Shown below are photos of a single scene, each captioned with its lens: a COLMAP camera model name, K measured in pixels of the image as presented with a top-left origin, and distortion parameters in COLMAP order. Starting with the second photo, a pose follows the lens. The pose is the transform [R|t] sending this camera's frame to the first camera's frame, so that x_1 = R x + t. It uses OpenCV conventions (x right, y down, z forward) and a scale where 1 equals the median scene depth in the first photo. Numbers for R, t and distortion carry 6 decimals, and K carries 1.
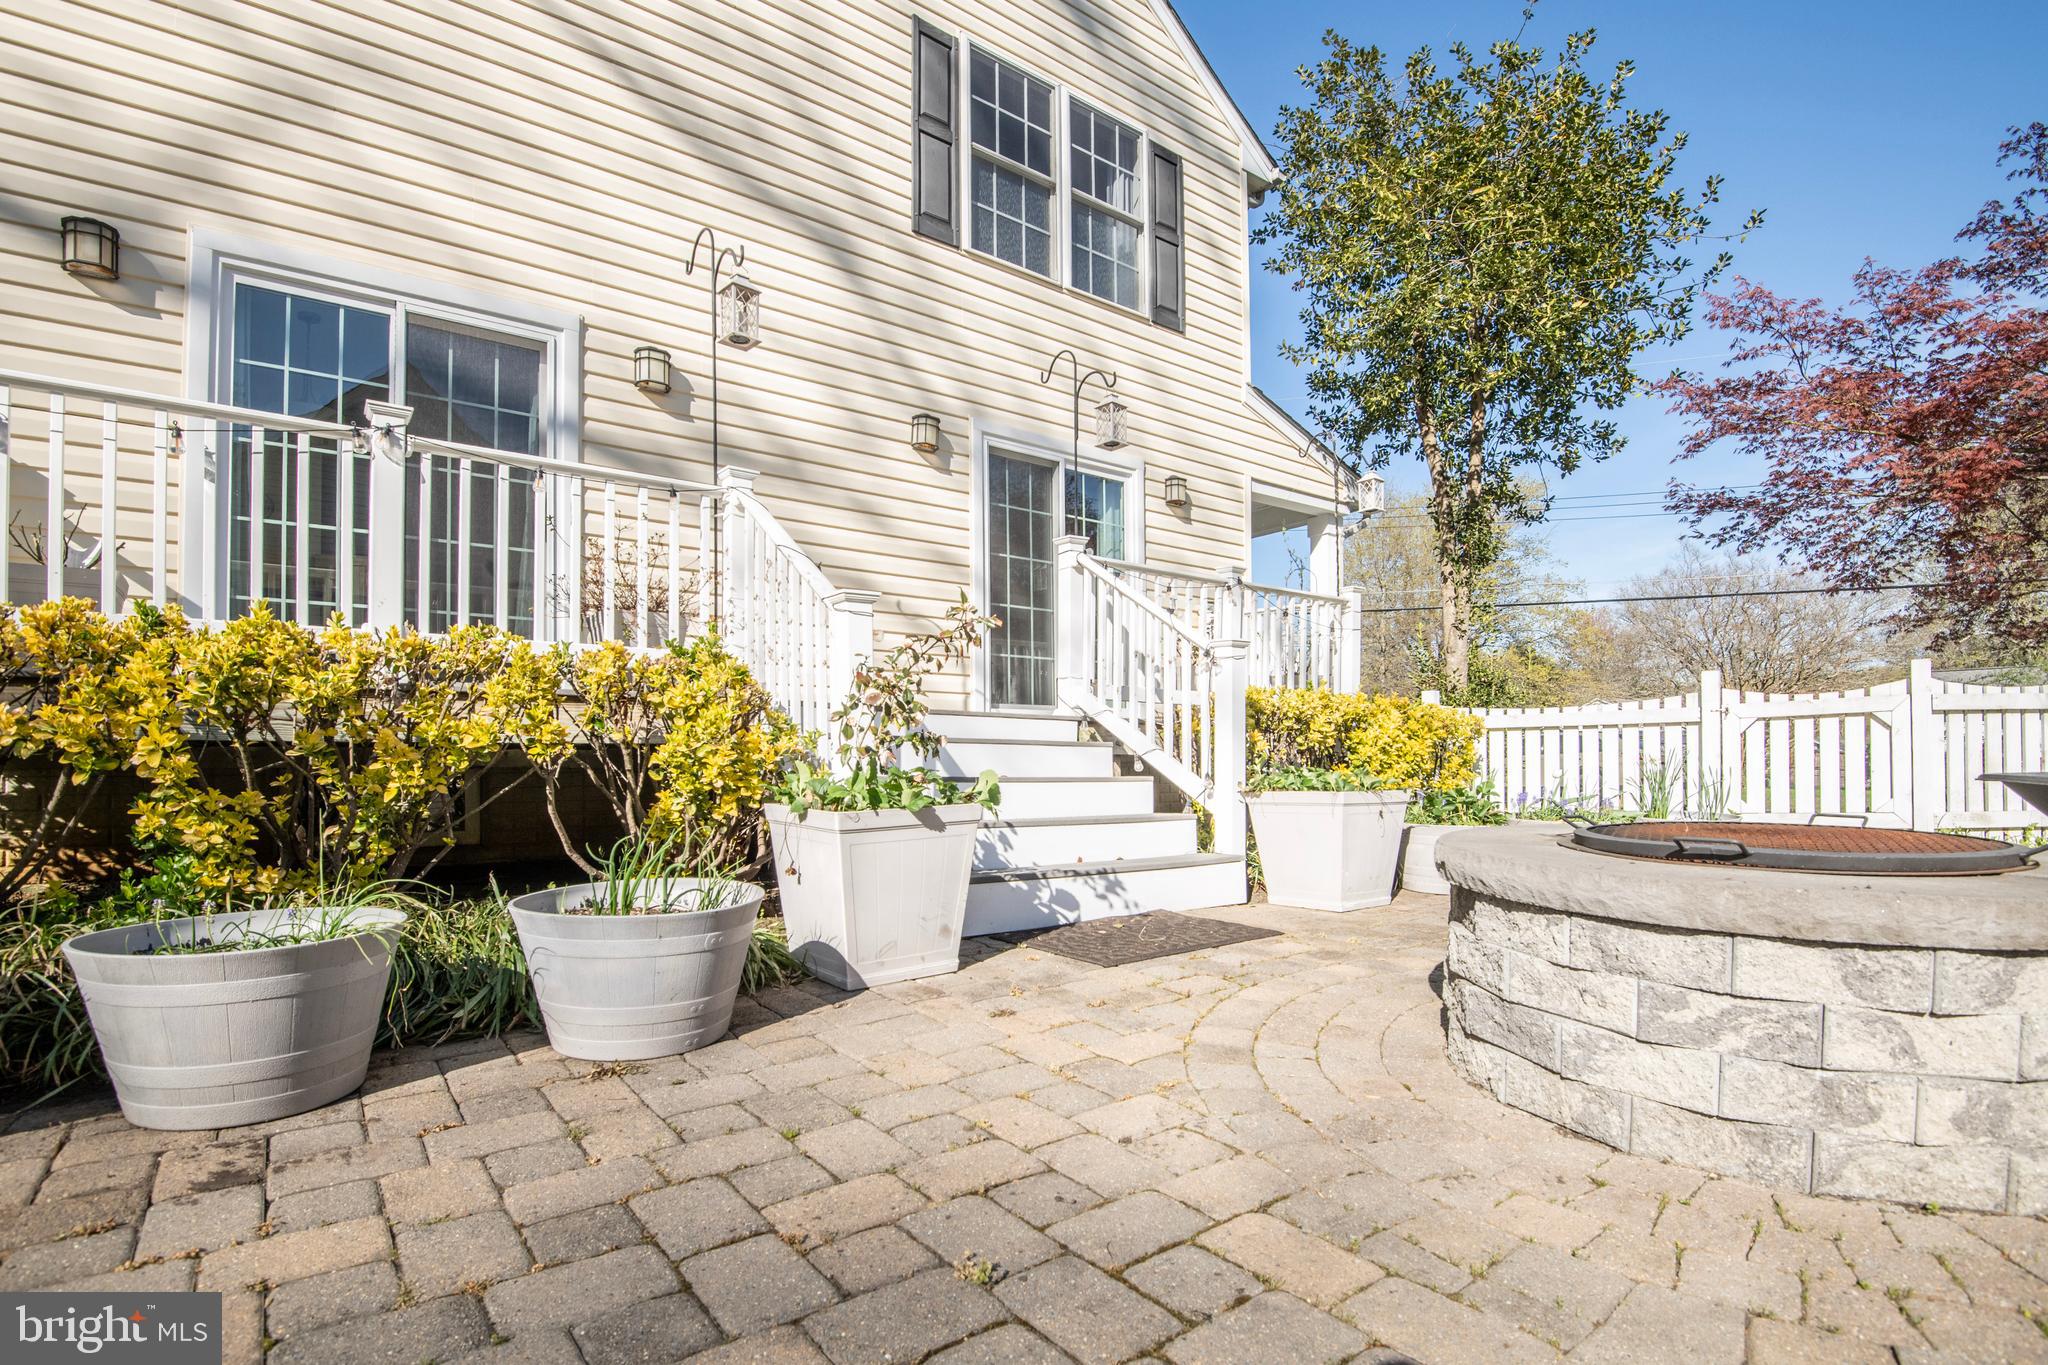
lens RADIAL K [[993.6, 0, 1083.7], [0, 993.6, 752.1], [0, 0, 1]] dist [-0.015810, -0.006070]
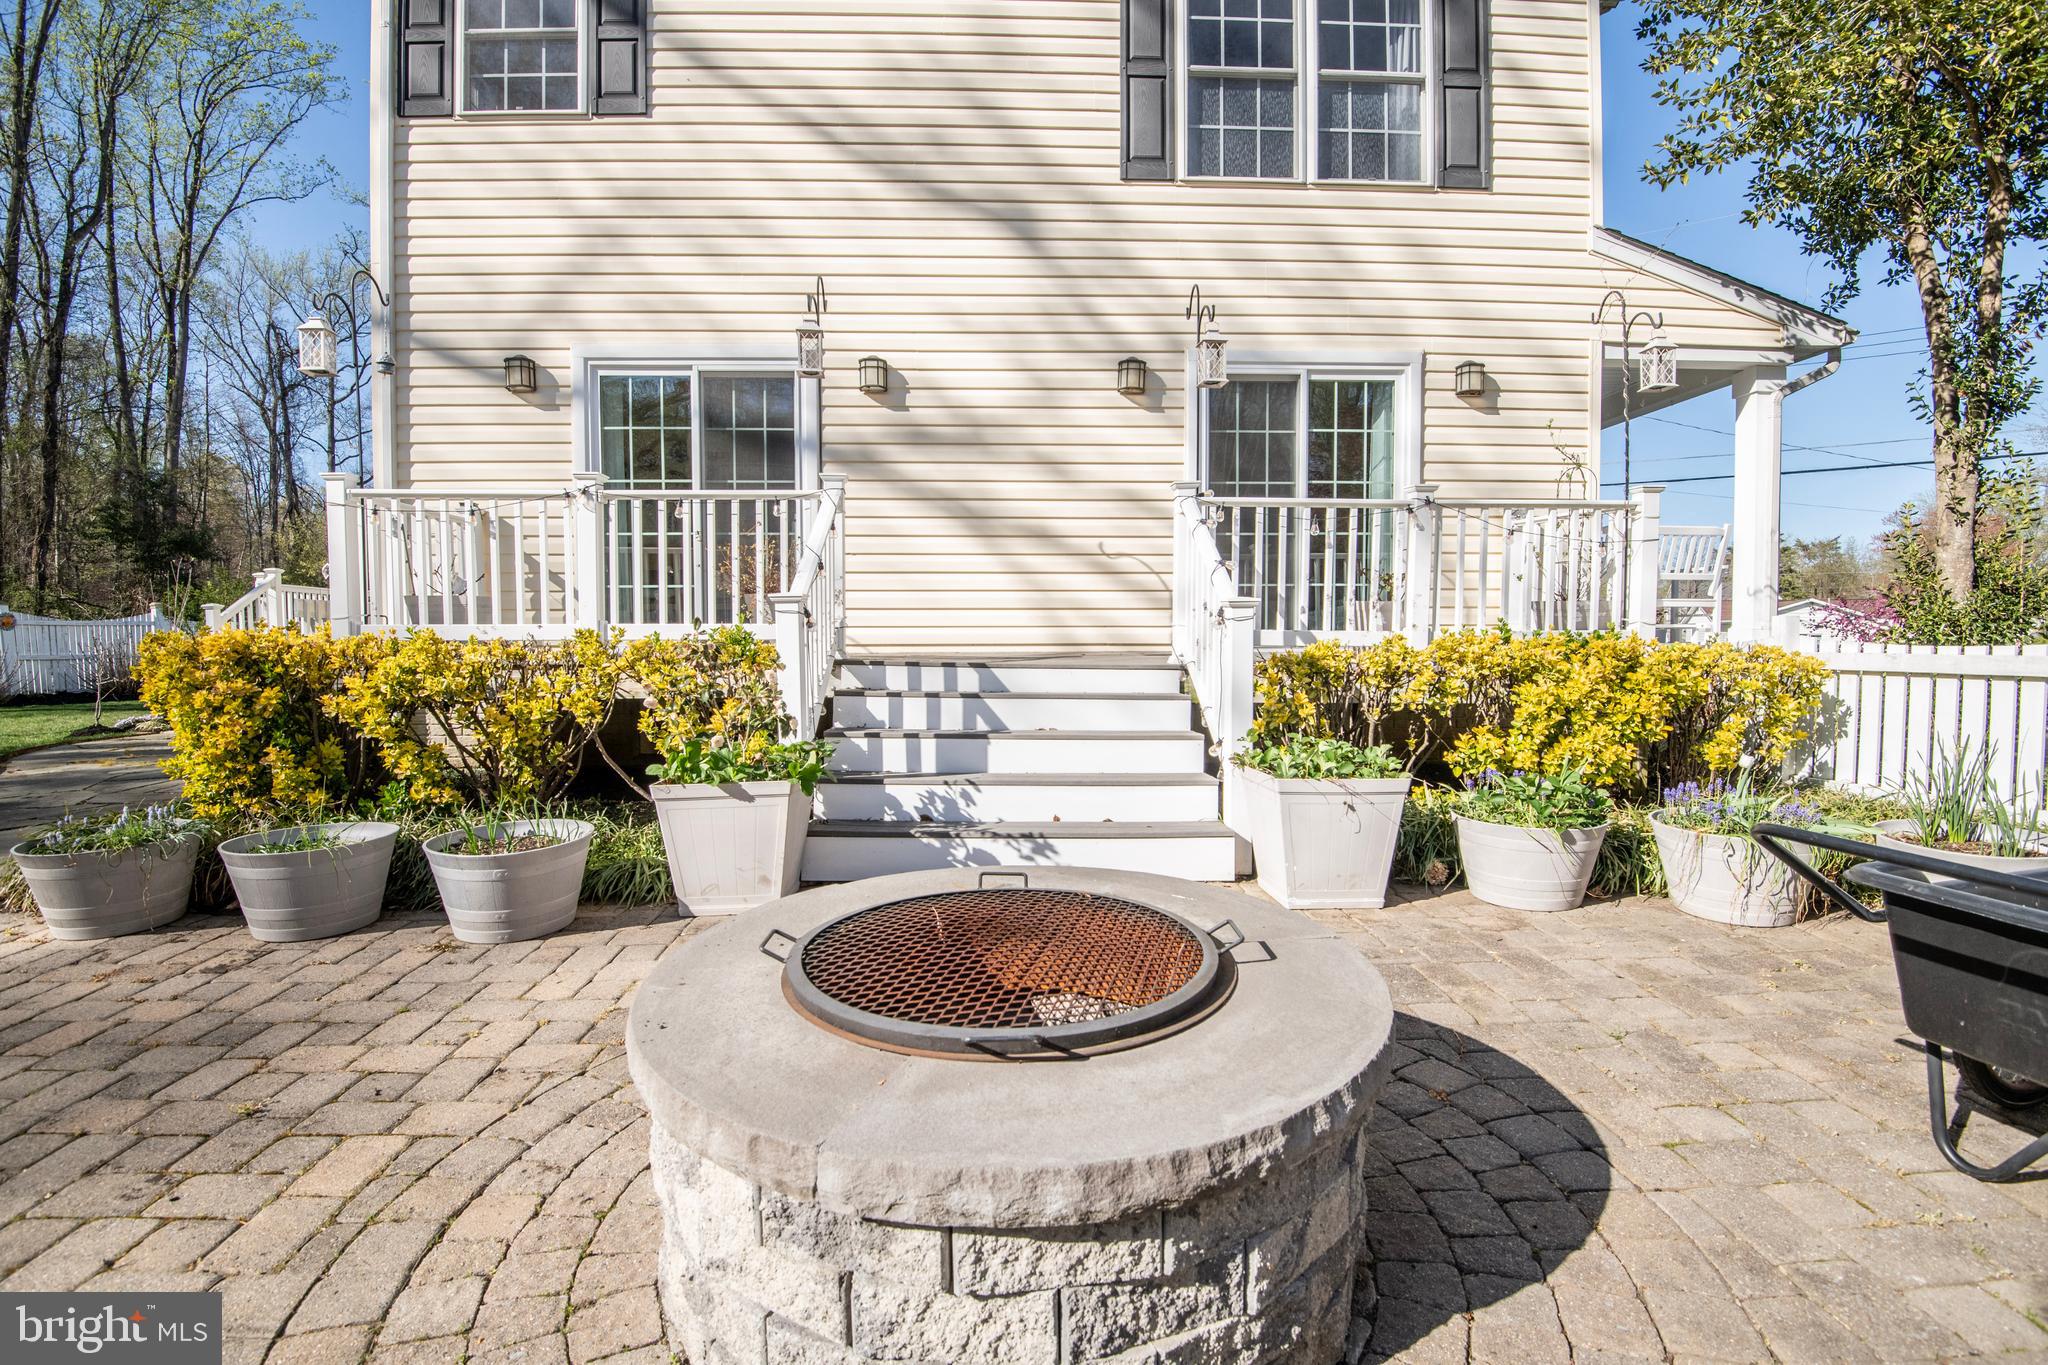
lens RADIAL K [[993.6, 0, 1028.5], [0, 993.6, 688.3], [0, 0, 1]] dist [-0.015810, -0.006070]
pose [[0.810982, 0.033179, -0.584129, 0.360433], [0.001188, 0.998295, 0.058353, -0.056496], [0.585070, -0.048017, 0.809560, 0.081111]]
